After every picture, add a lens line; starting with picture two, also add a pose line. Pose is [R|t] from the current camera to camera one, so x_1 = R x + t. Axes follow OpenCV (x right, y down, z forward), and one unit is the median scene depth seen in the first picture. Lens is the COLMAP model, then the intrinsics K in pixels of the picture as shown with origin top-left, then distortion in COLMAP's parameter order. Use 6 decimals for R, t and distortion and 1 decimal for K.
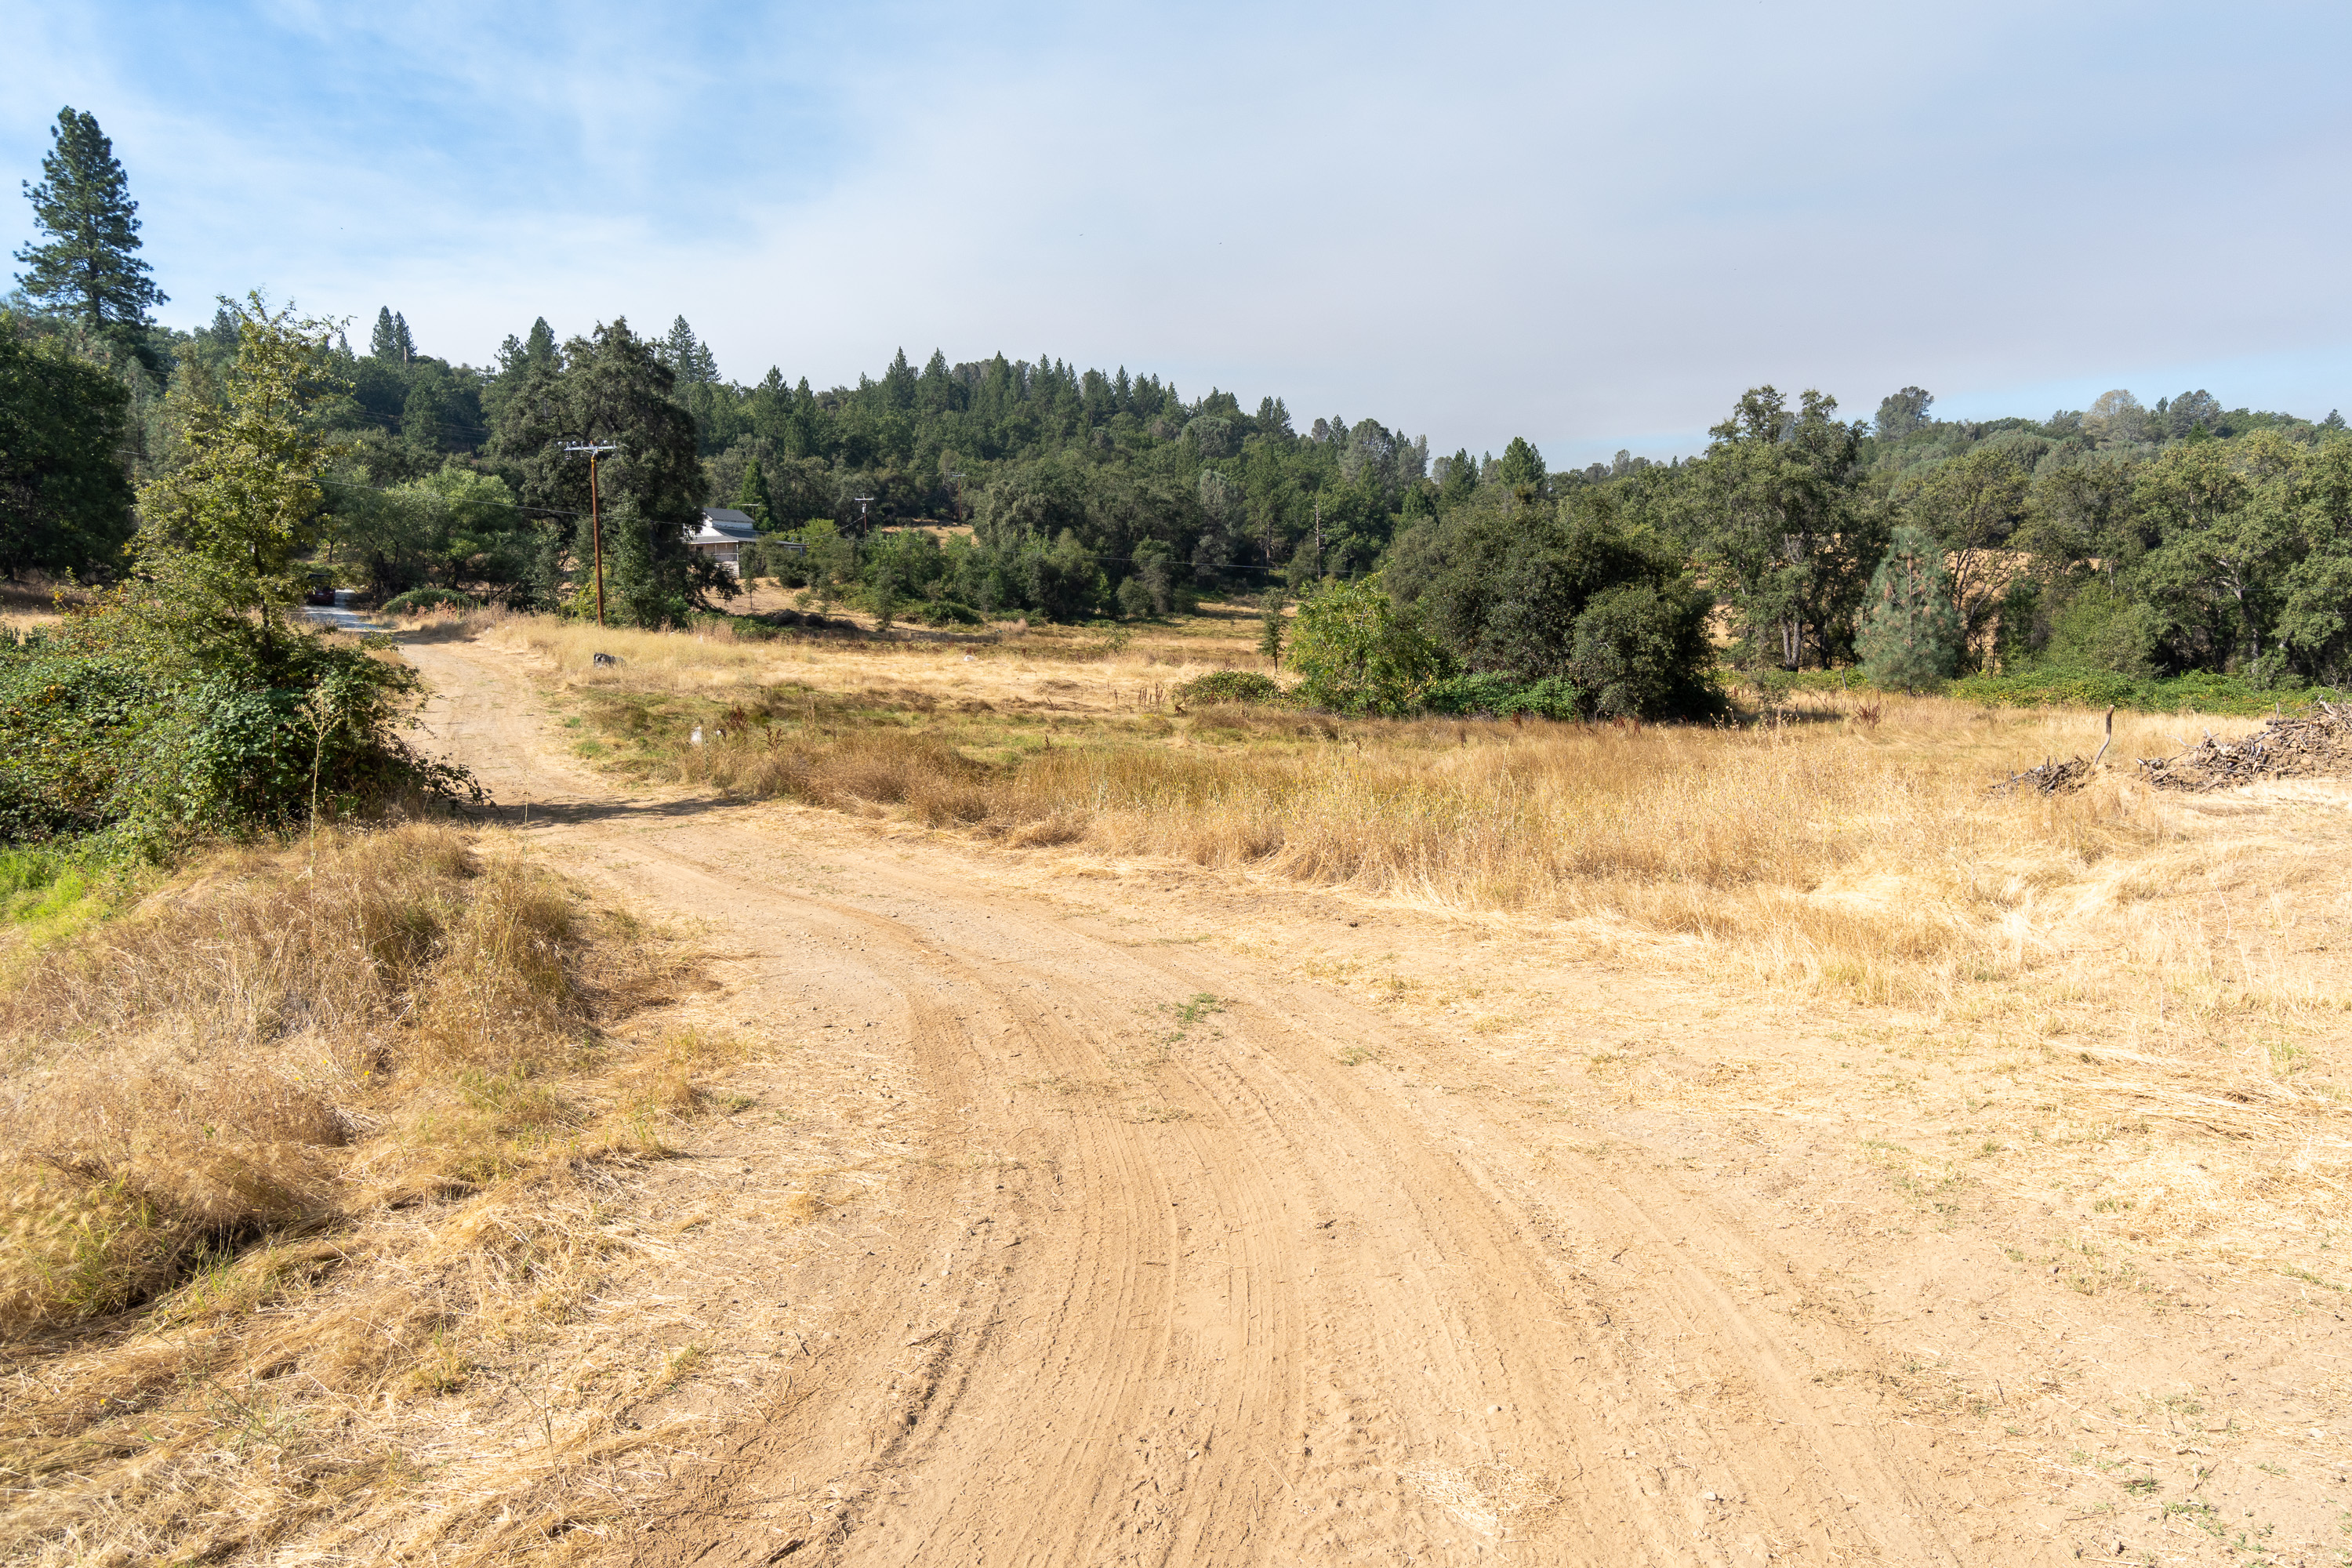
lens RADIAL K [[1518.2, 0, 1176.0], [0, 1518.2, 784.0], [0, 0, 1]] dist [-0.008656, 0.001487]
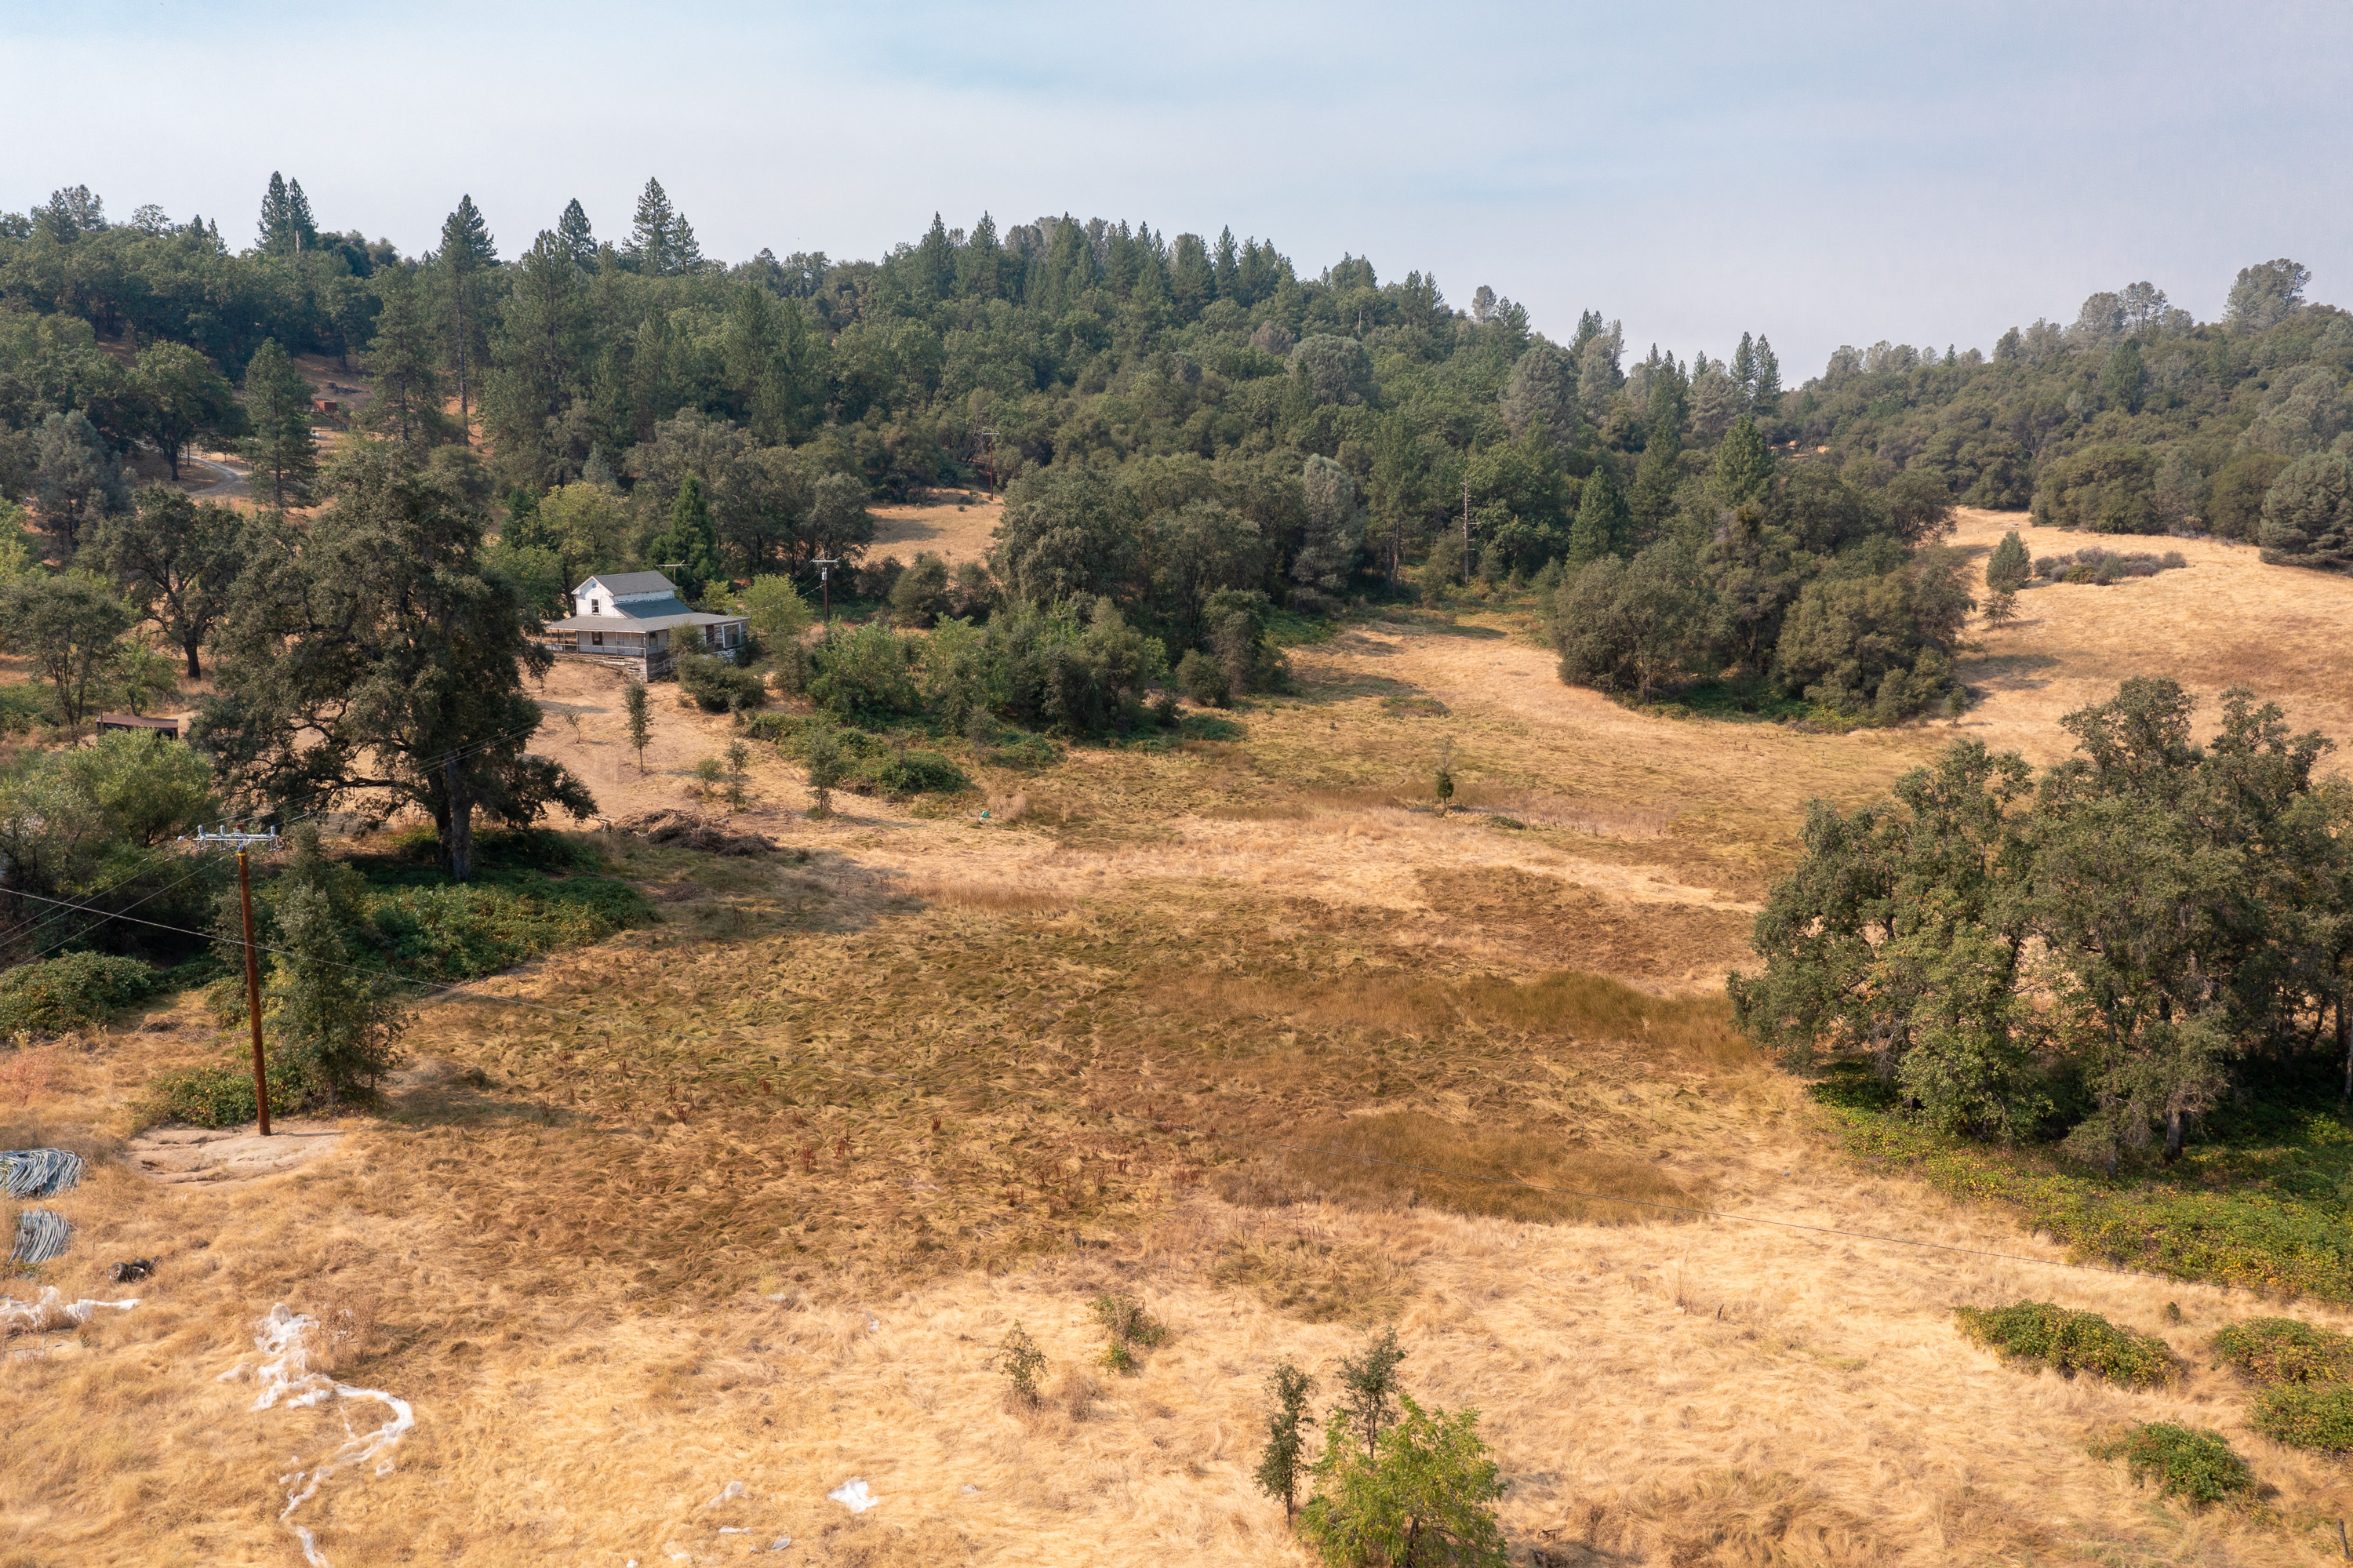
lens RADIAL K [[1845.2, 0, 1176.5], [0, 1845.2, 784.0], [0, 0, 1]] dist [-0.001430, -0.002676]
pose [[0.997515, 0.028937, -0.064240, 0.010138], [-0.025016, 0.997822, 0.061030, -0.065028], [0.065866, -0.059272, 0.996067, 0.059590]]
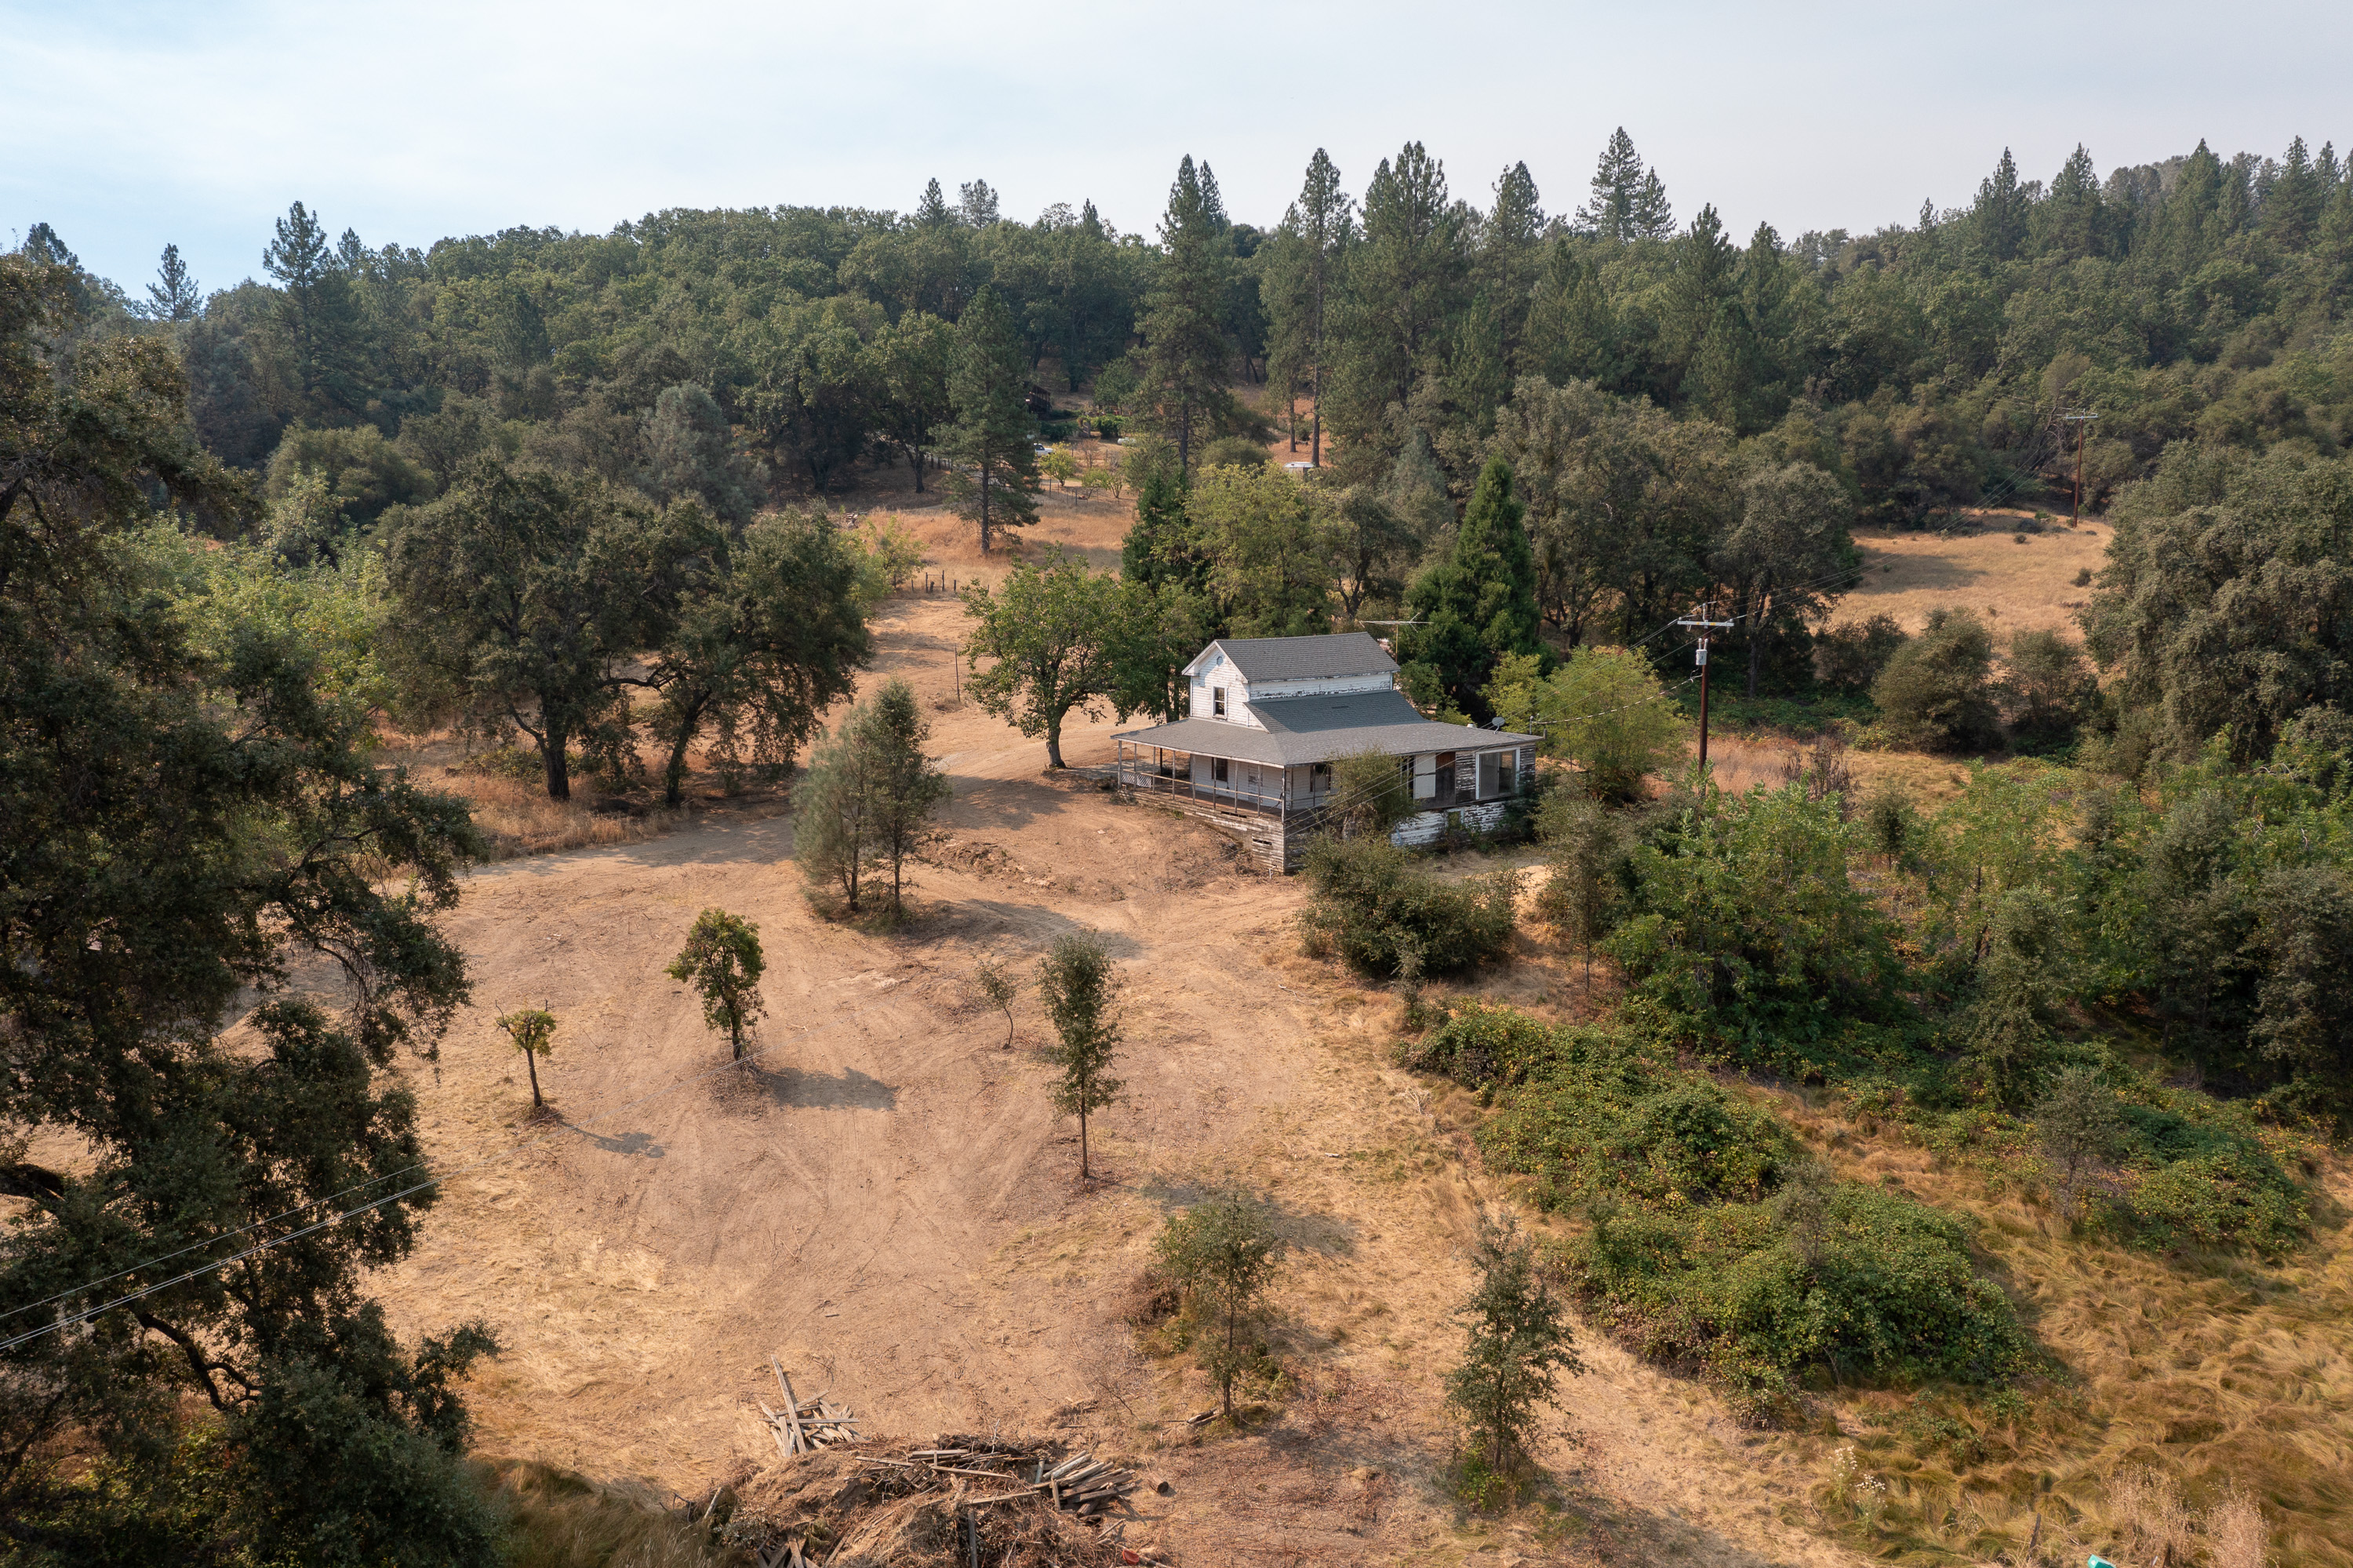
lens RADIAL K [[1845.2, 0, 1176.5], [0, 1845.2, 784.0], [0, 0, 1]] dist [-0.001430, -0.002676]
pose [[0.825711, 0.098000, -0.555515, -0.035934], [-0.076789, 0.995154, 0.061419, -0.078886], [0.558842, -0.008057, 0.829235, 0.285352]]
